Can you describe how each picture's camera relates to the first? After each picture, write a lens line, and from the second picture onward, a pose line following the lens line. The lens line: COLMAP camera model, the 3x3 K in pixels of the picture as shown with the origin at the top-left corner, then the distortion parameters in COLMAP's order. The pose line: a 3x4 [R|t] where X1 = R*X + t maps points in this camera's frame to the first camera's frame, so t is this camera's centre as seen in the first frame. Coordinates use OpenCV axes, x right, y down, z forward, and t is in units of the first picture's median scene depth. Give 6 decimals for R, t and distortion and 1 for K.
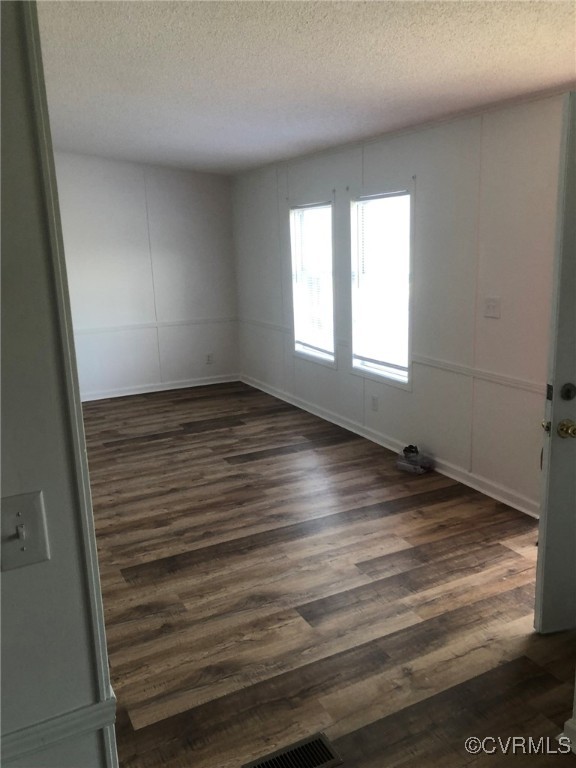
lens RADIAL K [[634.9, 0, 287.9], [0, 634.9, 387.1], [0, 0, 1]] dist [0.040056, -0.026643]
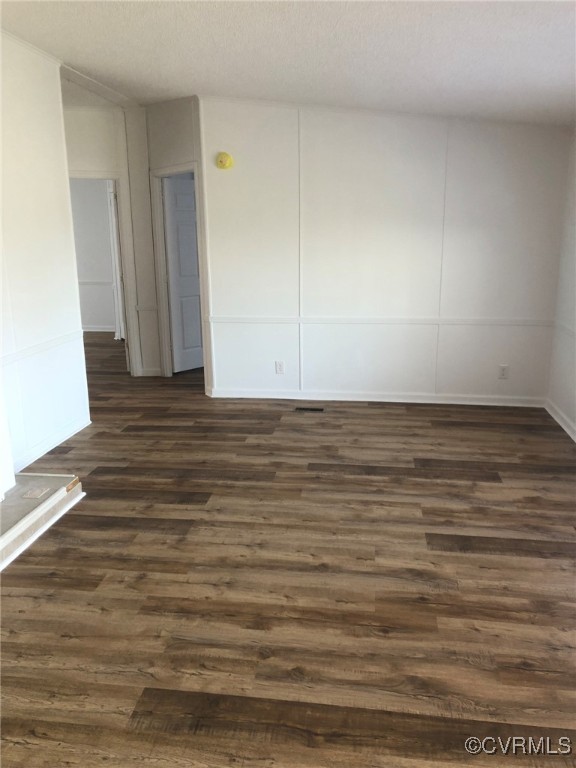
lens RADIAL K [[634.9, 0, 287.5], [0, 634.9, 375.9], [0, 0, 1]] dist [0.040056, -0.026643]
pose [[0.812993, 0.162772, -0.559060, 0.127303], [-0.148833, 0.986329, 0.070738, -0.078009], [0.562931, 0.025697, 0.826104, 0.324396]]
